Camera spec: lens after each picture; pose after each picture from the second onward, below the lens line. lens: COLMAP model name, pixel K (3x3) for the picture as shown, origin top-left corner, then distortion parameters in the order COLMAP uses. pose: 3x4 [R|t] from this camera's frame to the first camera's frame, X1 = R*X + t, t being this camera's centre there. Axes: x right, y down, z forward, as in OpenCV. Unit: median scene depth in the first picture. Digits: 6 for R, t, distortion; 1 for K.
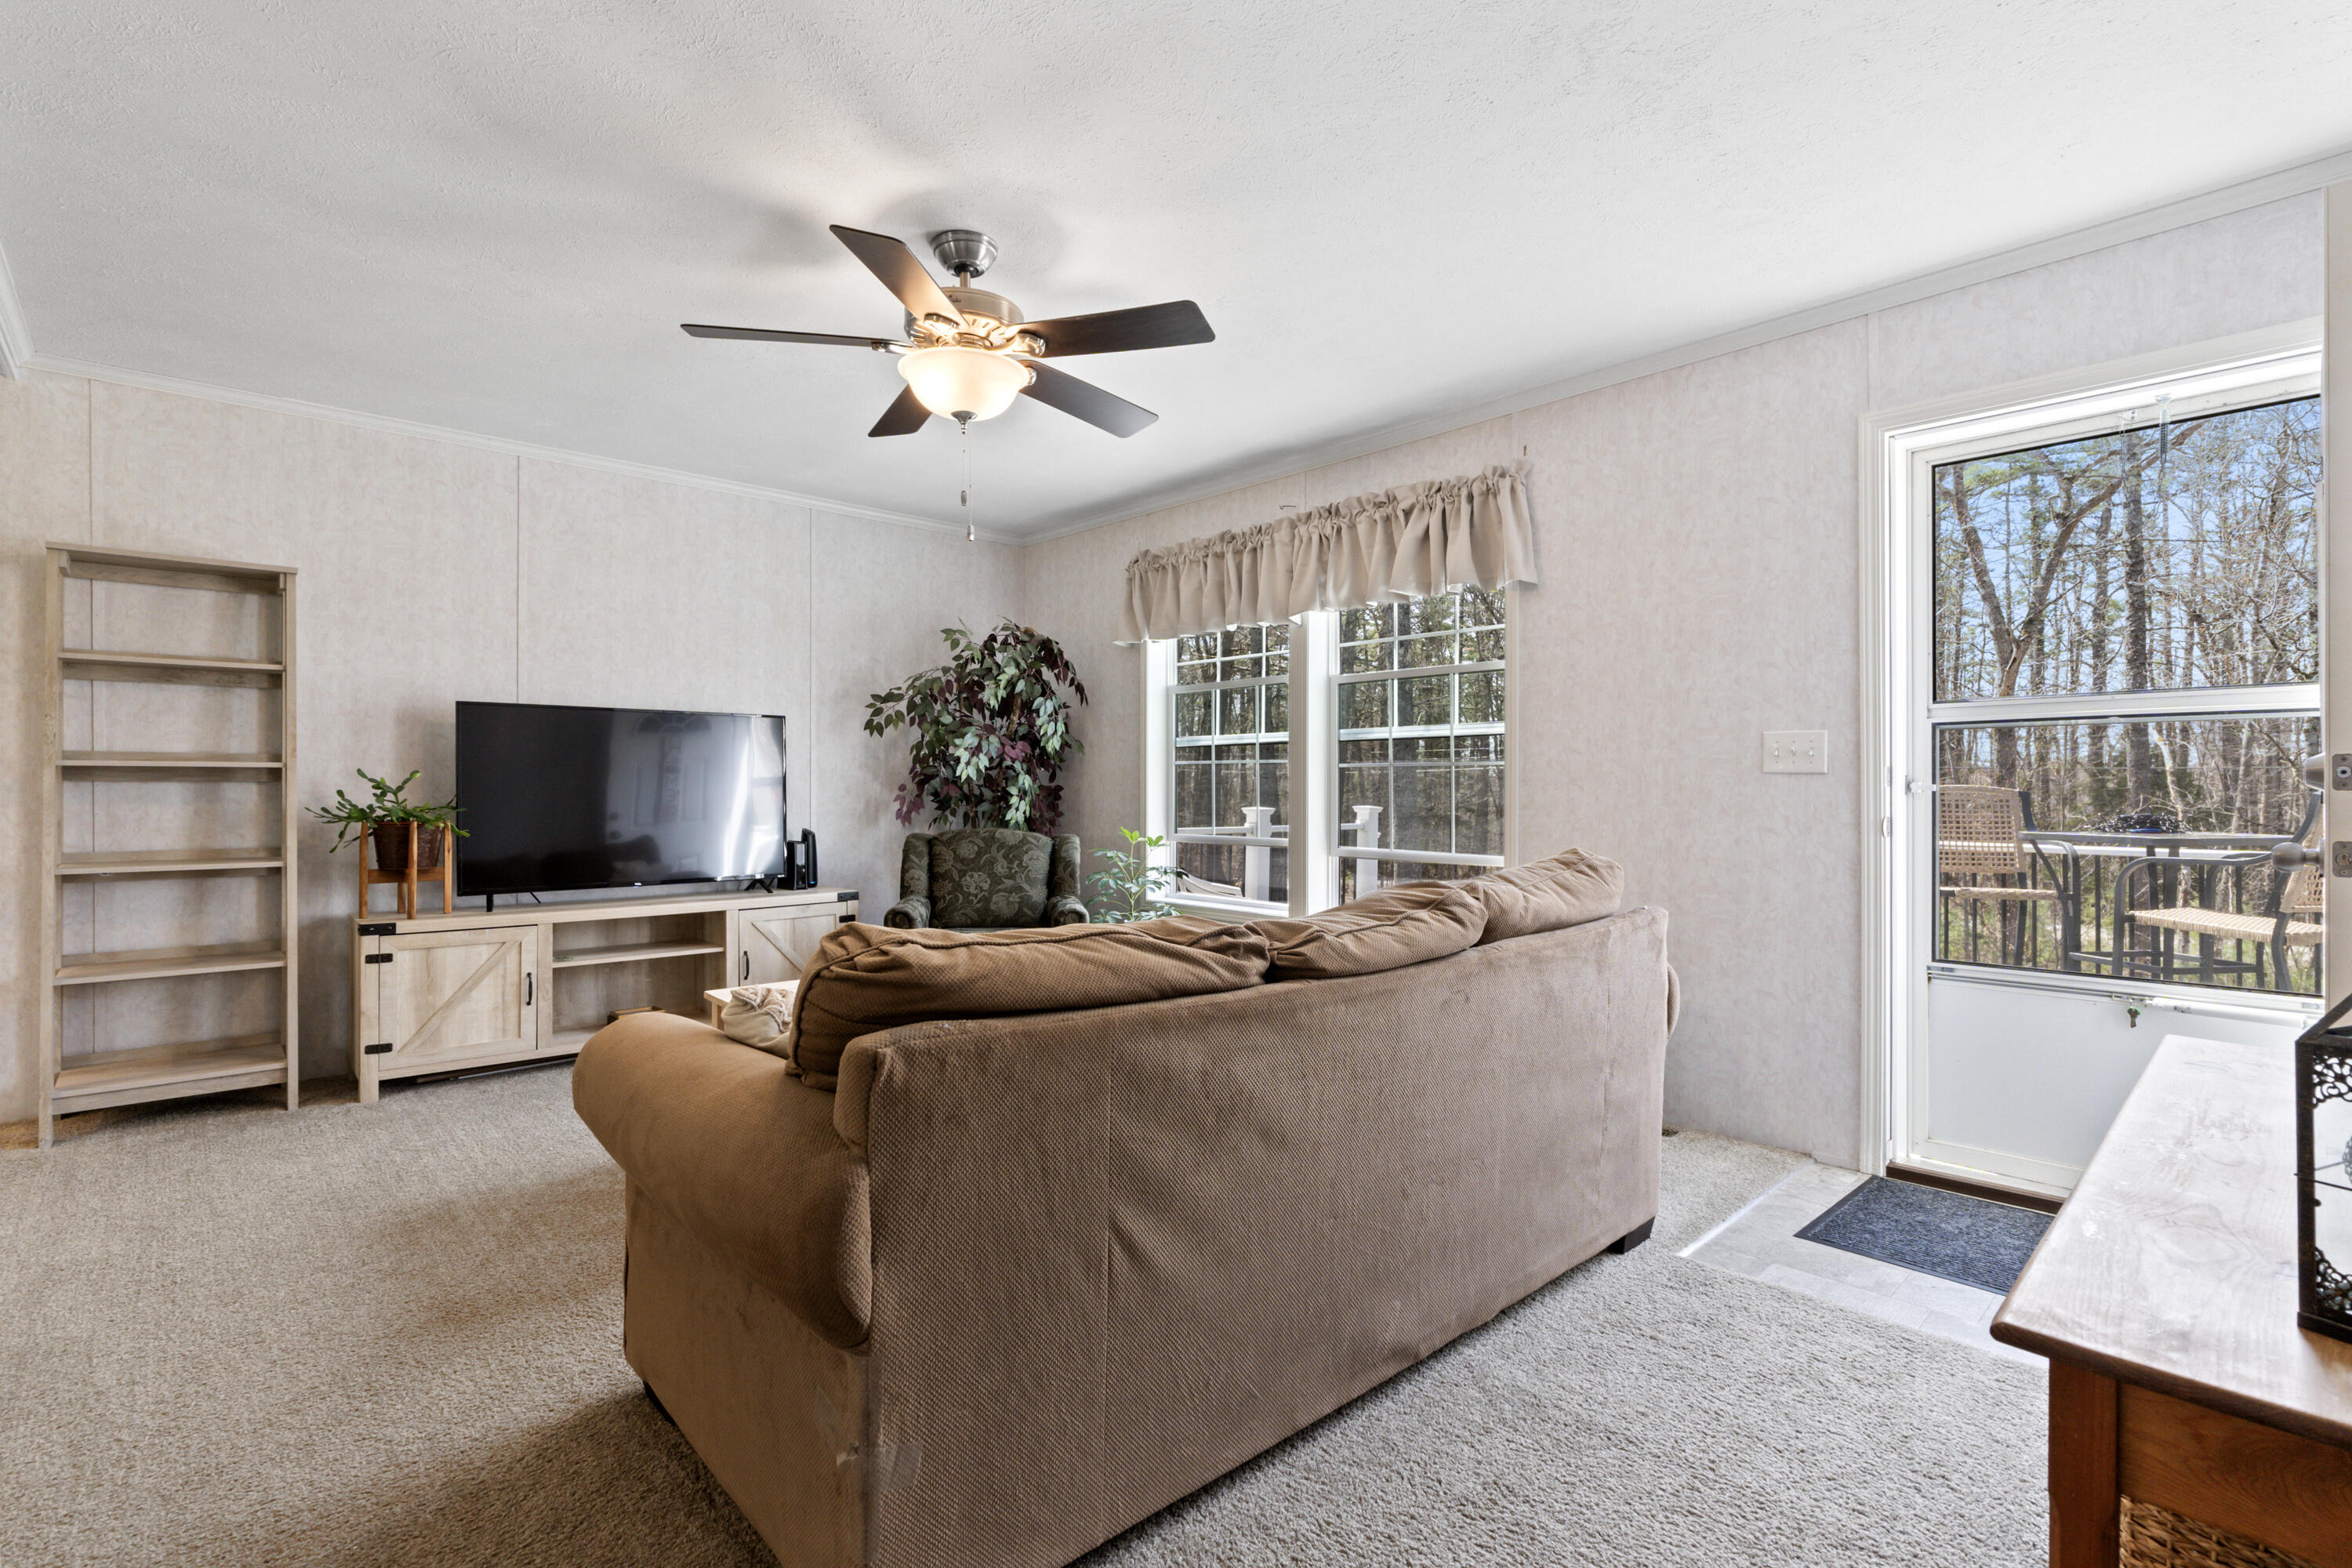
lens RADIAL K [[1075.5, 0, 1135.9], [0, 1075.5, 783.2], [0, 0, 1]] dist [-0.002412, -0.001126]
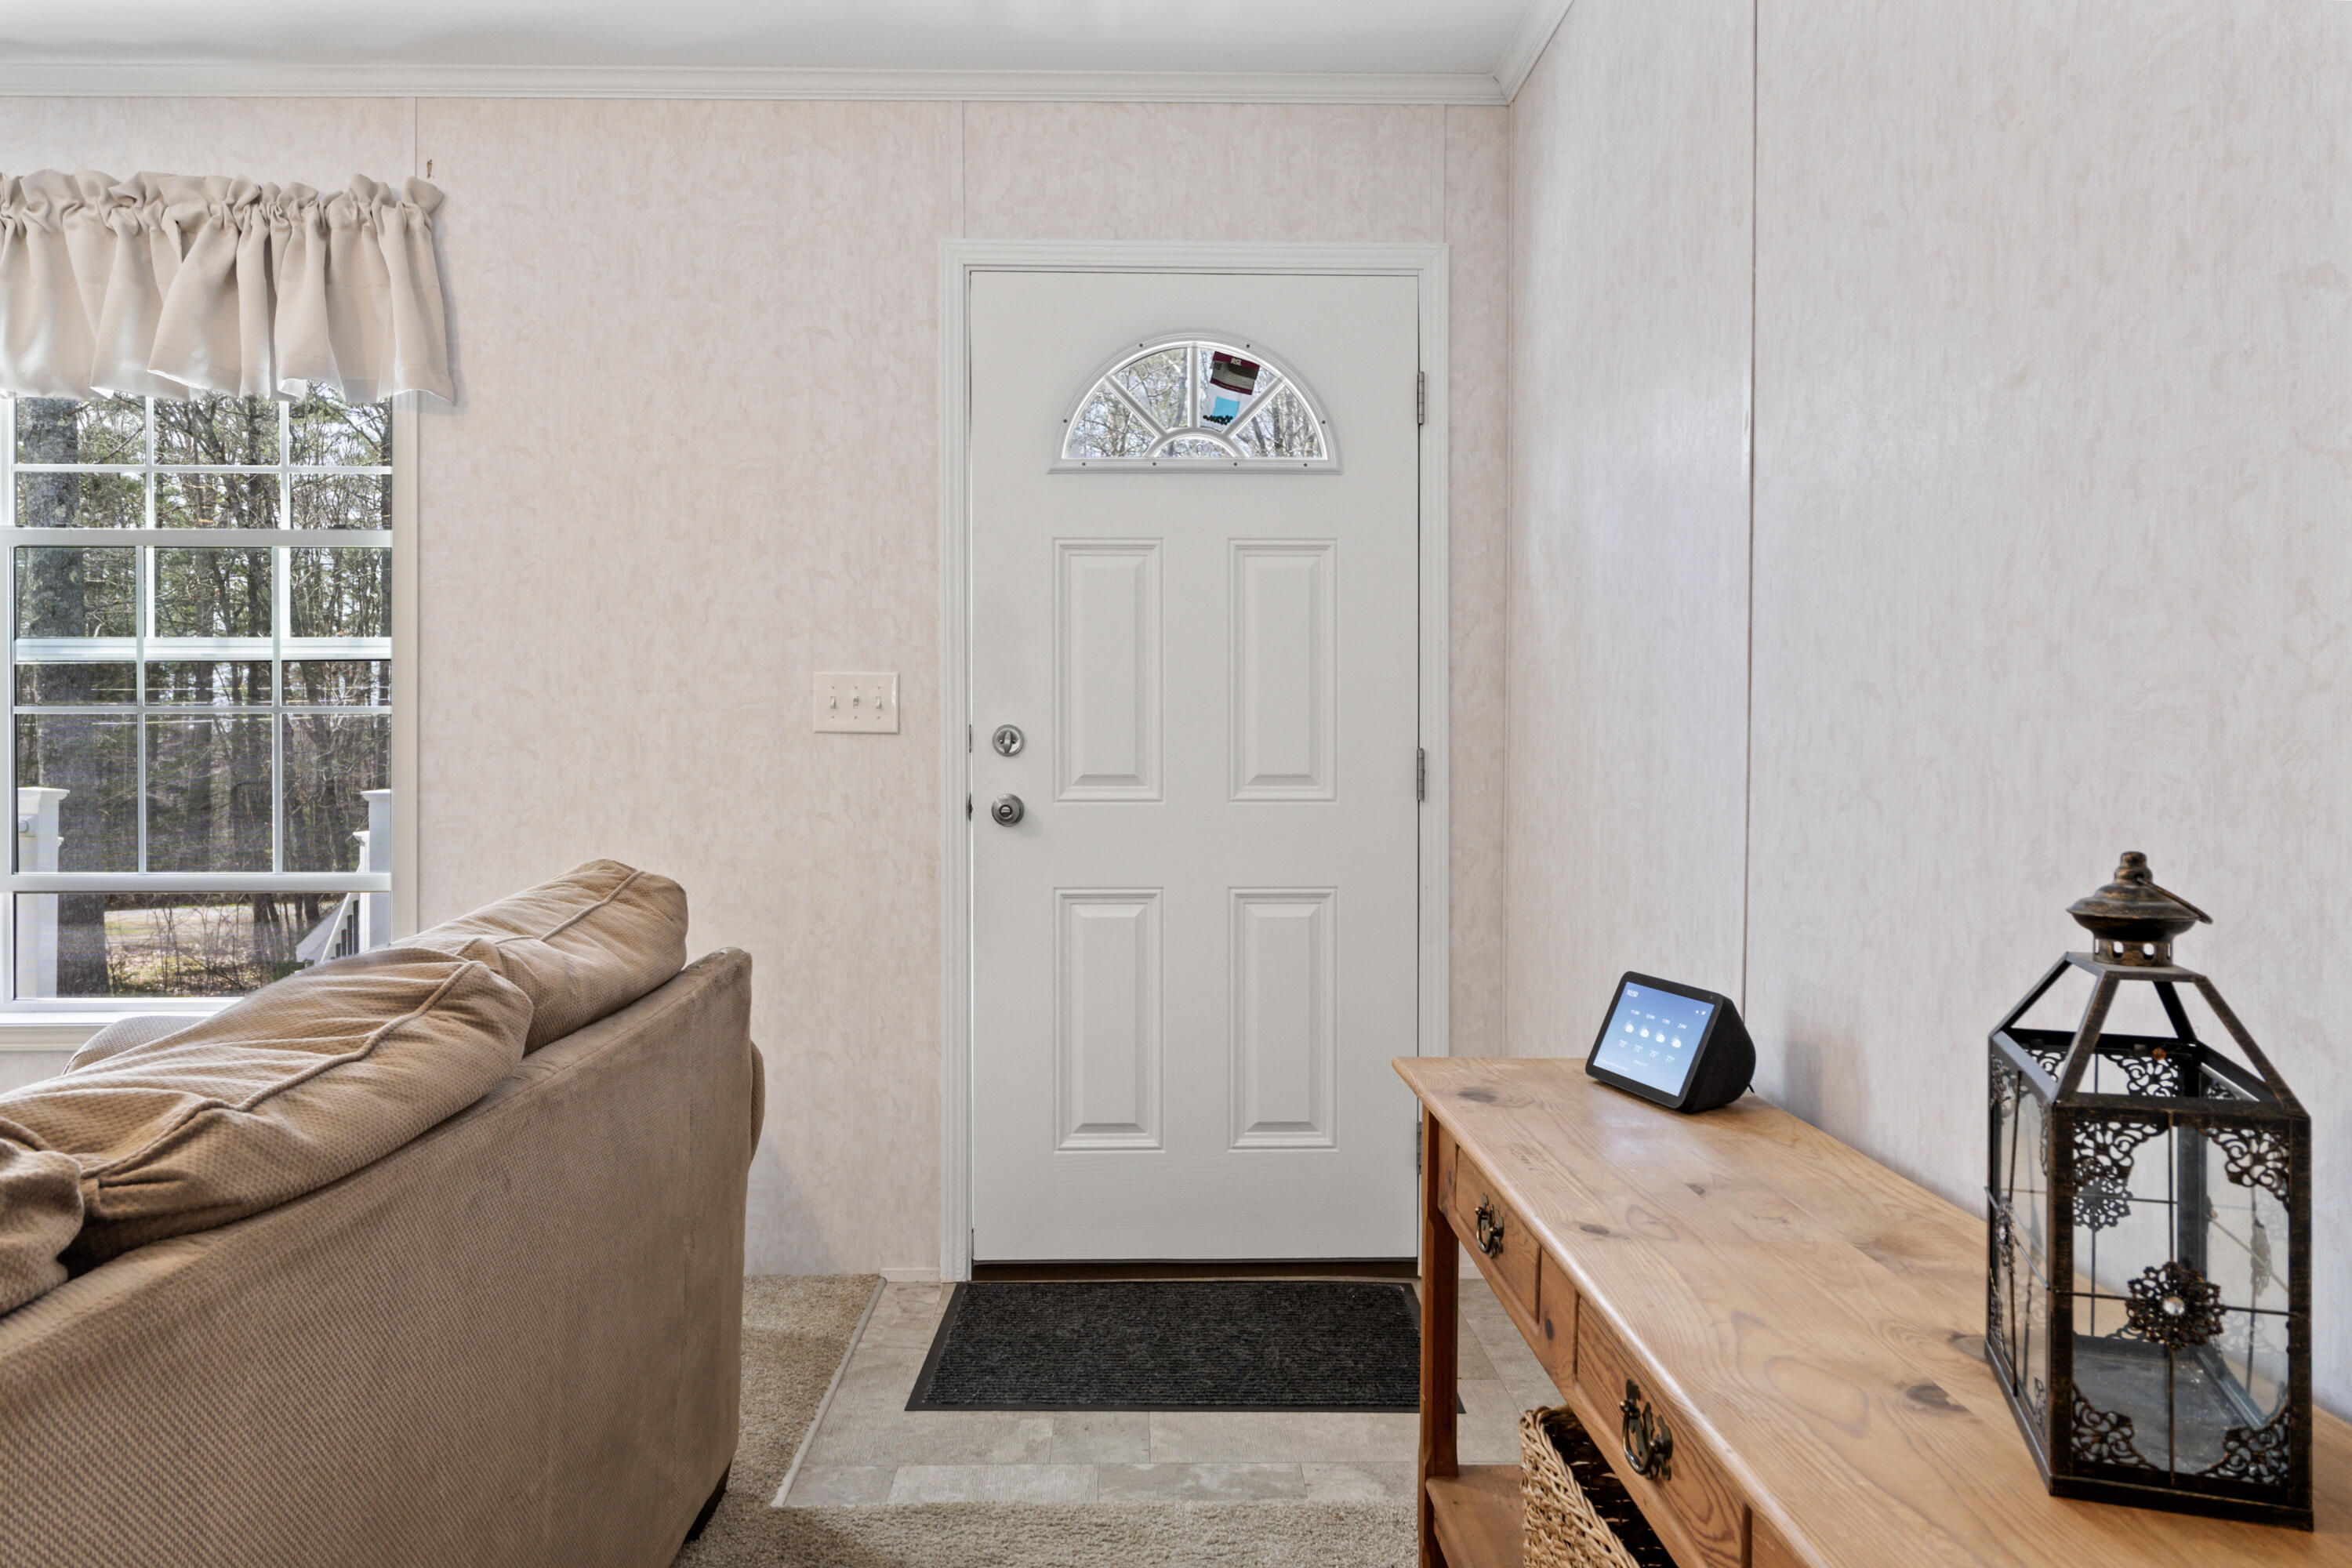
lens RADIAL K [[1574.2, 0, 1194.9], [0, 1574.2, 763.3], [0, 0, 1]] dist [-0.003329, 0.002987]
pose [[0.644476, -0.007382, 0.764589, -0.018851], [-0.001159, 0.999943, 0.010631, -0.000284], [-0.764624, -0.007737, 0.644430, 0.137477]]
